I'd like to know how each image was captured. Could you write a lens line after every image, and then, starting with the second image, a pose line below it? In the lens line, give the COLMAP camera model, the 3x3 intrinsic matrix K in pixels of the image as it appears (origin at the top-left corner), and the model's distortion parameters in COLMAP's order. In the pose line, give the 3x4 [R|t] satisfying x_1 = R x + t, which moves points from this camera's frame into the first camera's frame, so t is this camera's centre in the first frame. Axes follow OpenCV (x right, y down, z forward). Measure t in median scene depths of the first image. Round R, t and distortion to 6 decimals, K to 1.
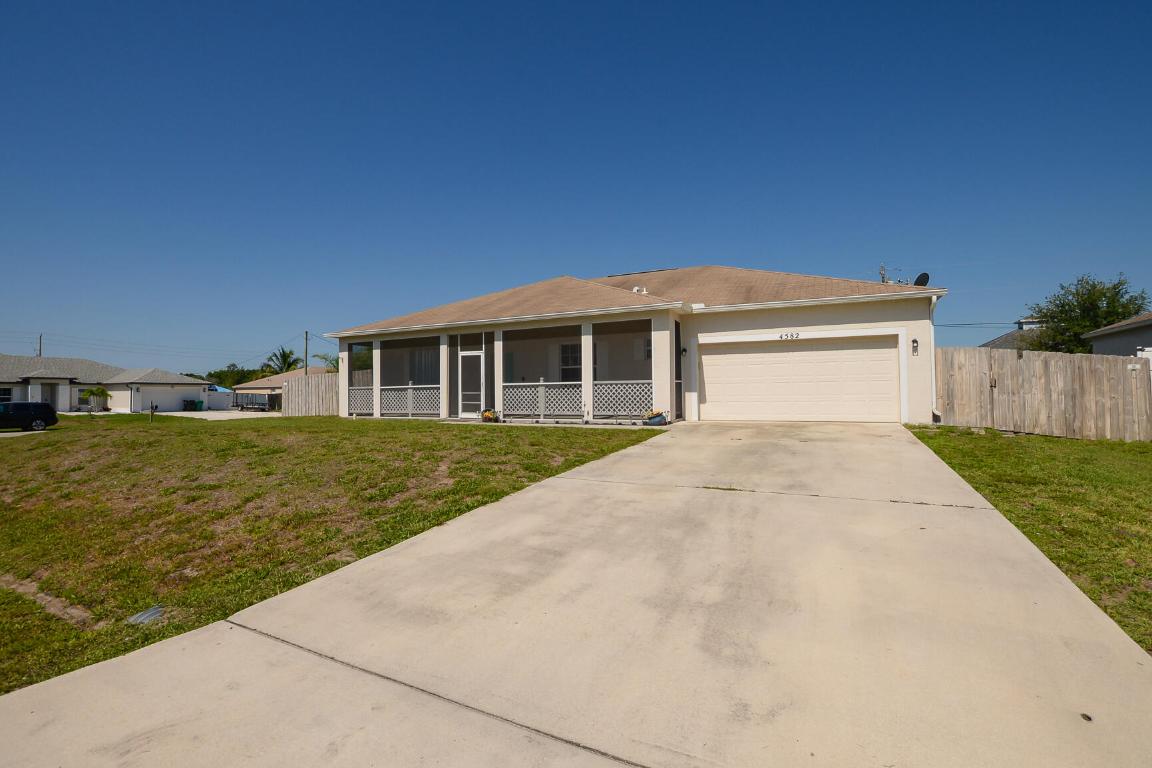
lens RADIAL K [[548.3, 0, 570.8], [0, 548.3, 381.0], [0, 0, 1]] dist [-0.038188, 0.000886]
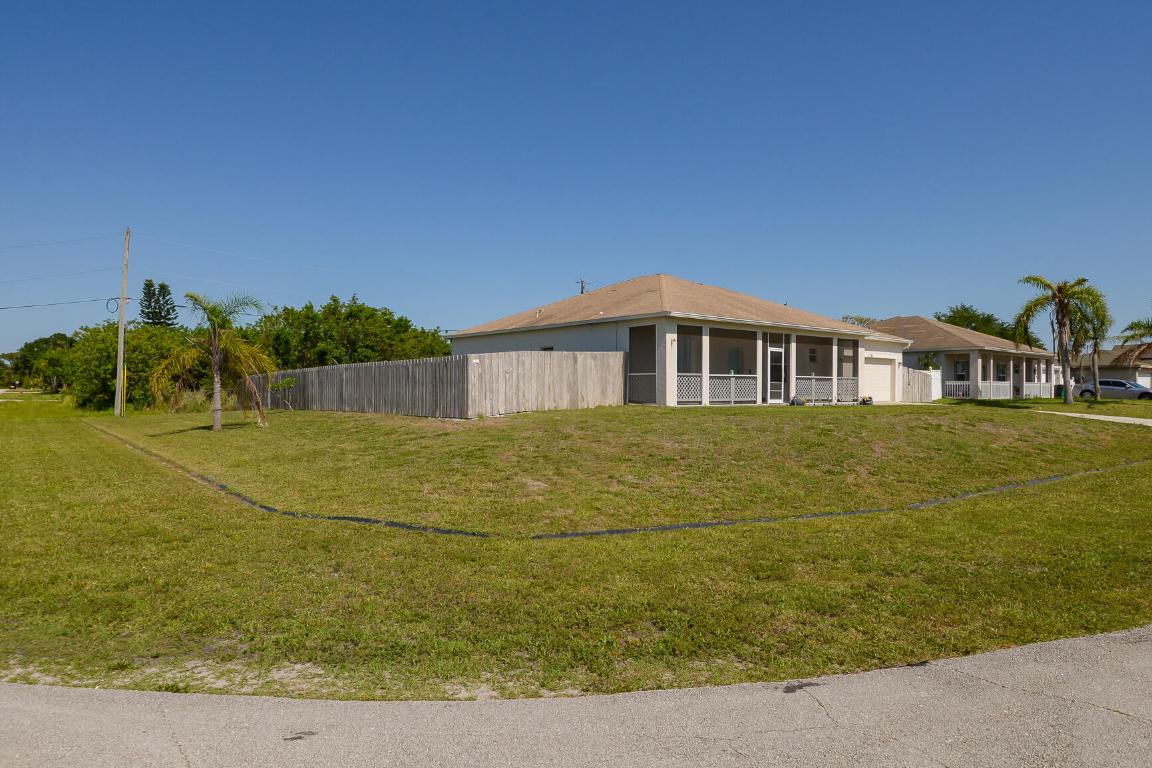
lens RADIAL K [[687.2, 0, 573.0], [0, 687.2, 381.3], [0, 0, 1]] dist [0.005200, 0.000064]
pose [[0.400315, 0.017019, 0.916219, -1.758051], [-0.036146, 0.999343, -0.002770, 0.039158], [-0.915664, -0.032009, 0.400667, 0.810250]]
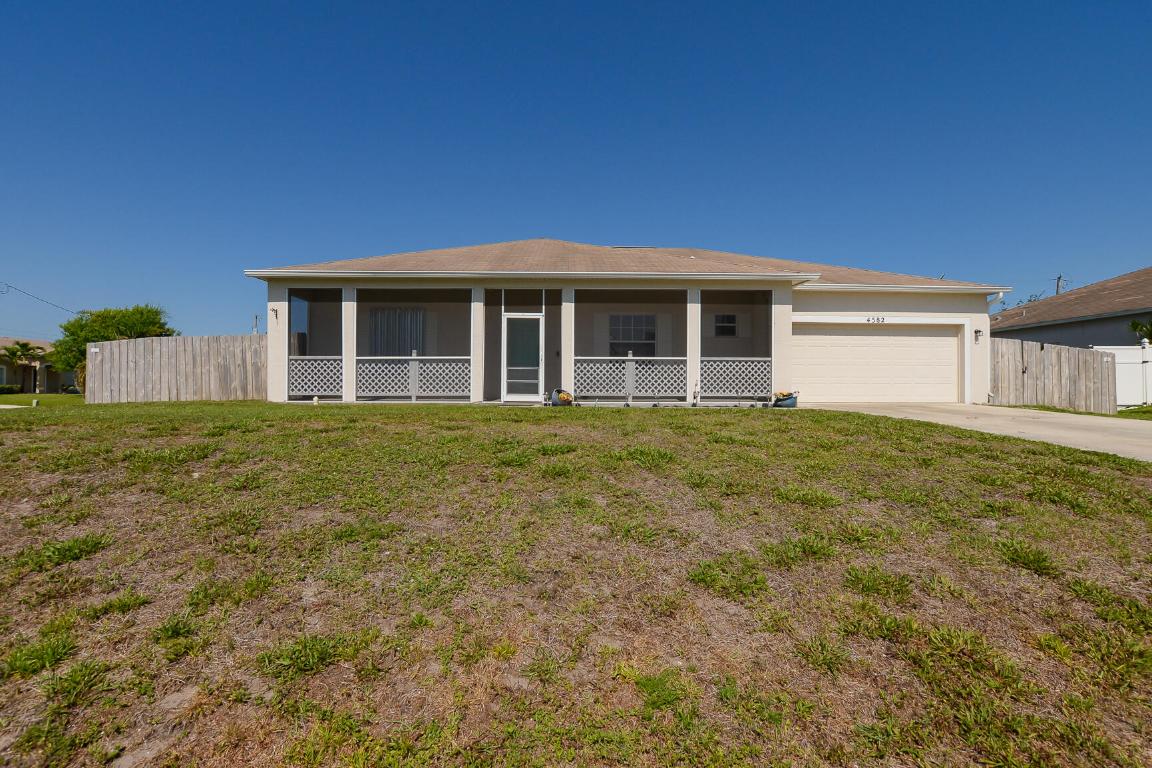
lens RADIAL K [[515.4, 0, 575.6], [0, 515.4, 382.6], [0, 0, 1]] dist [-0.027343, 0.004129]
pose [[0.876857, 0.013317, 0.480568, -0.462933], [-0.024403, 0.999561, 0.016828, 0.027914], [-0.480132, -0.026483, 0.876796, 0.345042]]
